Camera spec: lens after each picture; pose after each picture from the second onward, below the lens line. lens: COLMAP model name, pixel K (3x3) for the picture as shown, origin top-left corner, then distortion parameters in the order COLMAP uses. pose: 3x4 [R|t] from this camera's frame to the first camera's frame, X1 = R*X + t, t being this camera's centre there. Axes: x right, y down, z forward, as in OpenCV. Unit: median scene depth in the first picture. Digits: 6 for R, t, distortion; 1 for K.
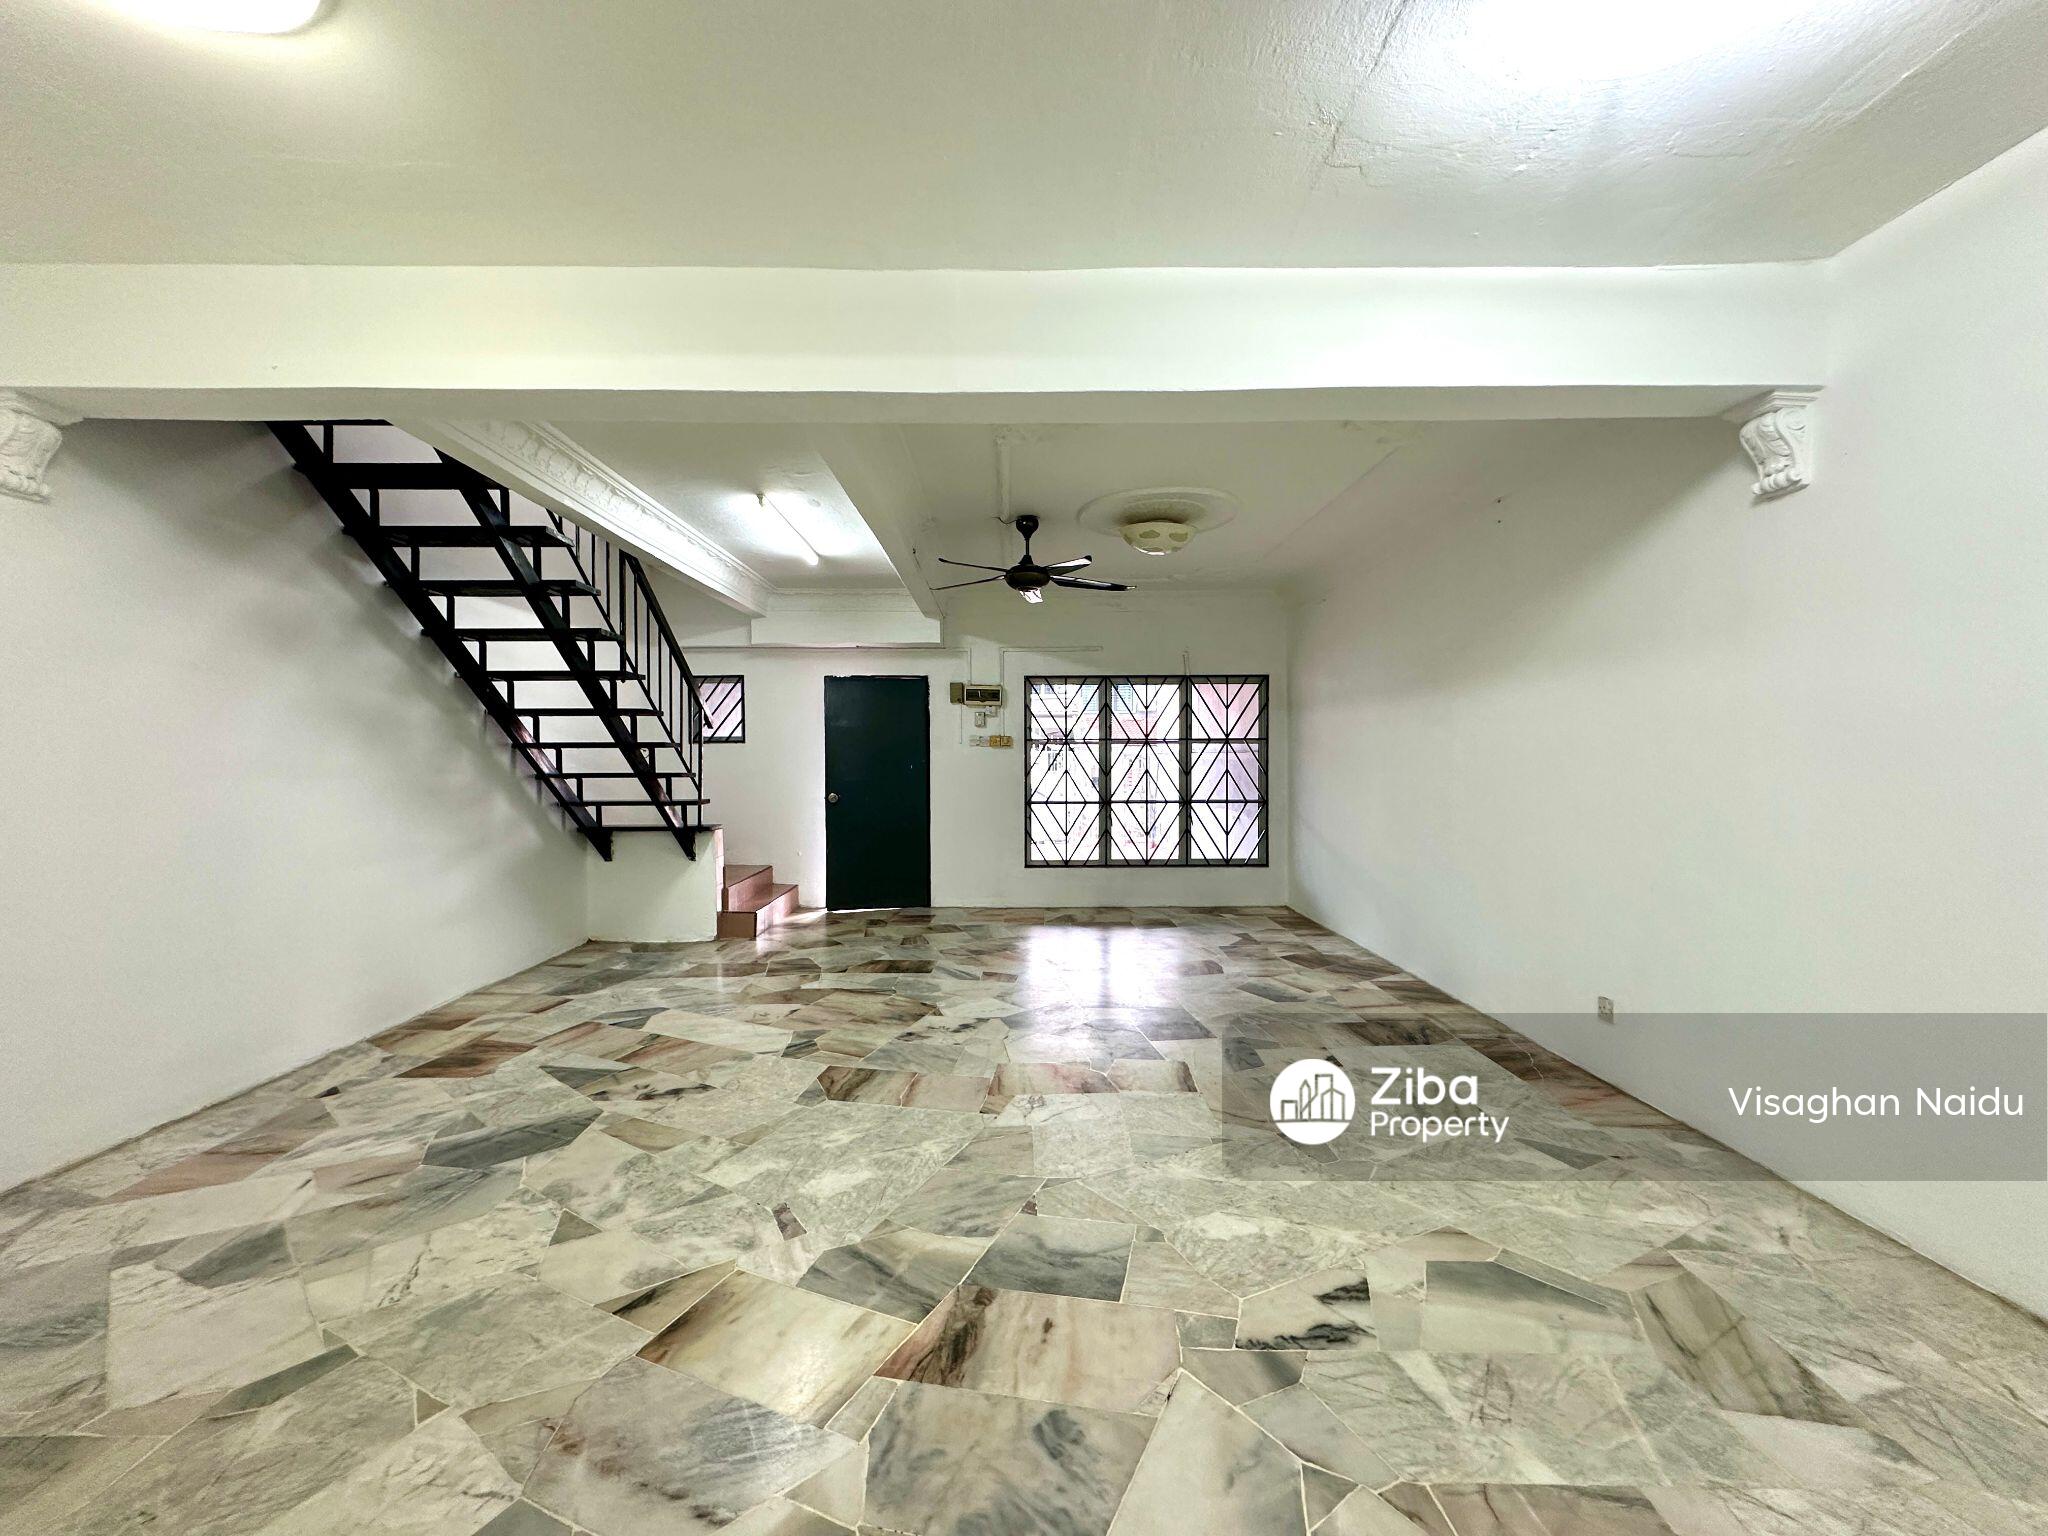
lens RADIAL K [[818.4, 0, 1023.7], [0, 818.4, 766.1], [0, 0, 1]] dist [-0.004549, 0.001301]
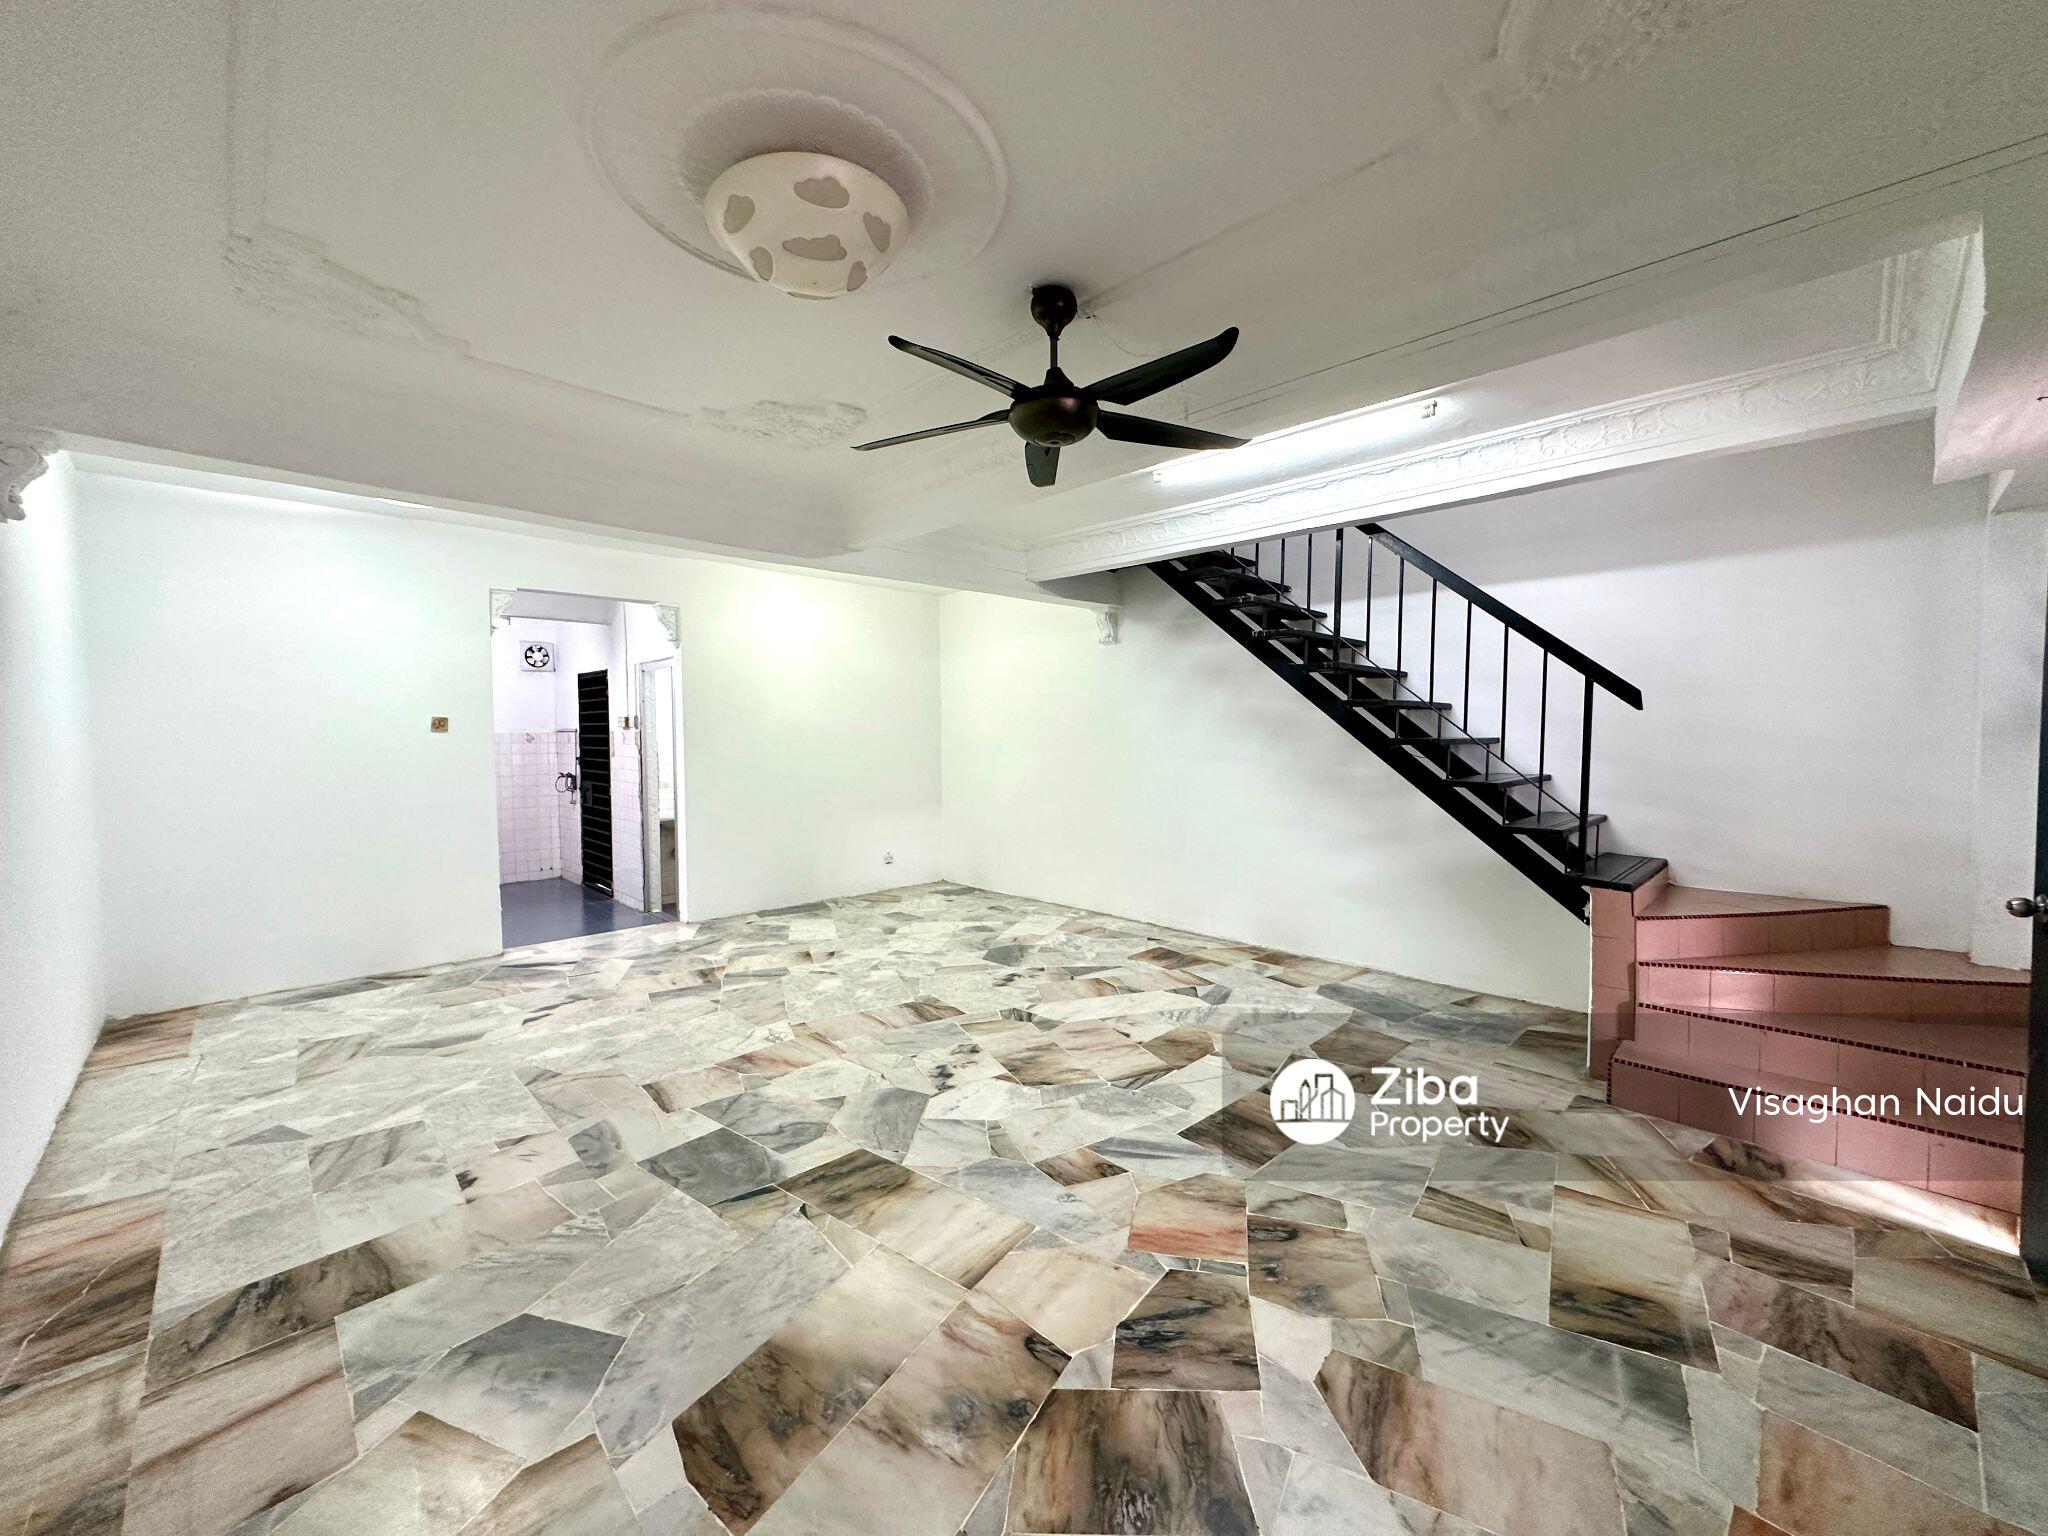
lens RADIAL K [[818.4, 0, 1015.6], [0, 818.4, 764.7], [0, 0, 1]] dist [-0.004549, 0.001301]
pose [[-0.728465, 0.032454, -0.684314, 0.512347], [-0.002534, 0.998743, 0.050064, -0.058864], [0.685079, 0.038204, -0.727467, 1.876395]]
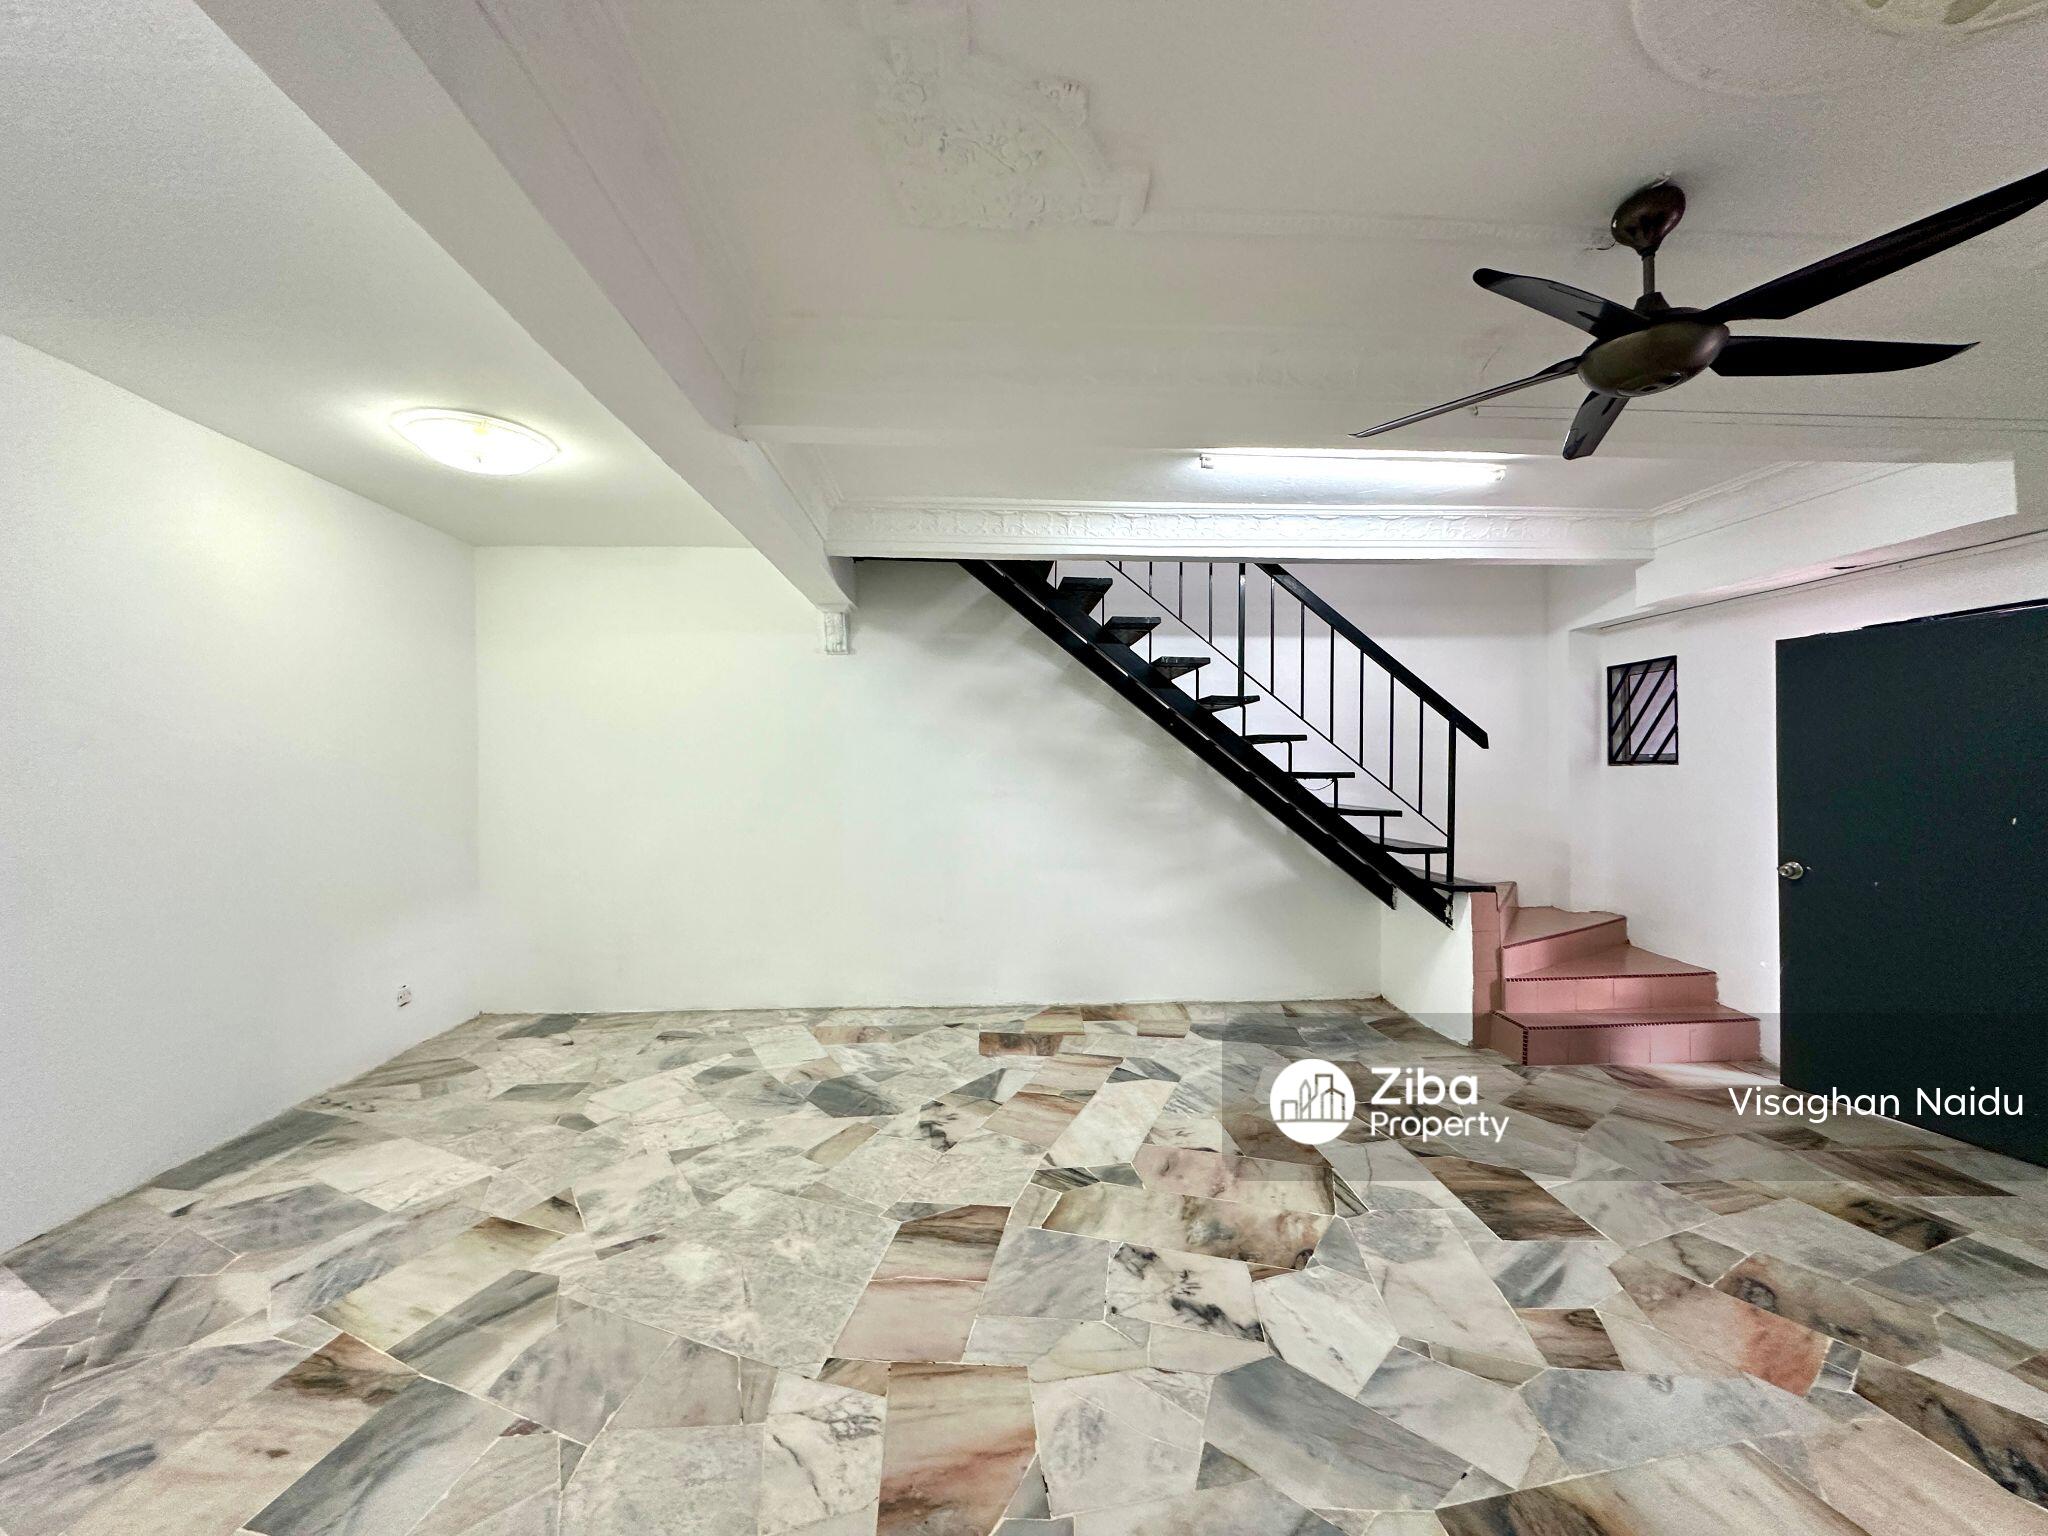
lens RADIAL K [[818.4, 0, 1020.4], [0, 818.4, 769.6], [0, 0, 1]] dist [-0.004549, 0.001301]
pose [[0.041547, 0.007390, -0.999109, 0.519878], [-0.007597, 0.999946, 0.007080, -0.050357], [0.999108, 0.007296, 0.041601, 0.956758]]
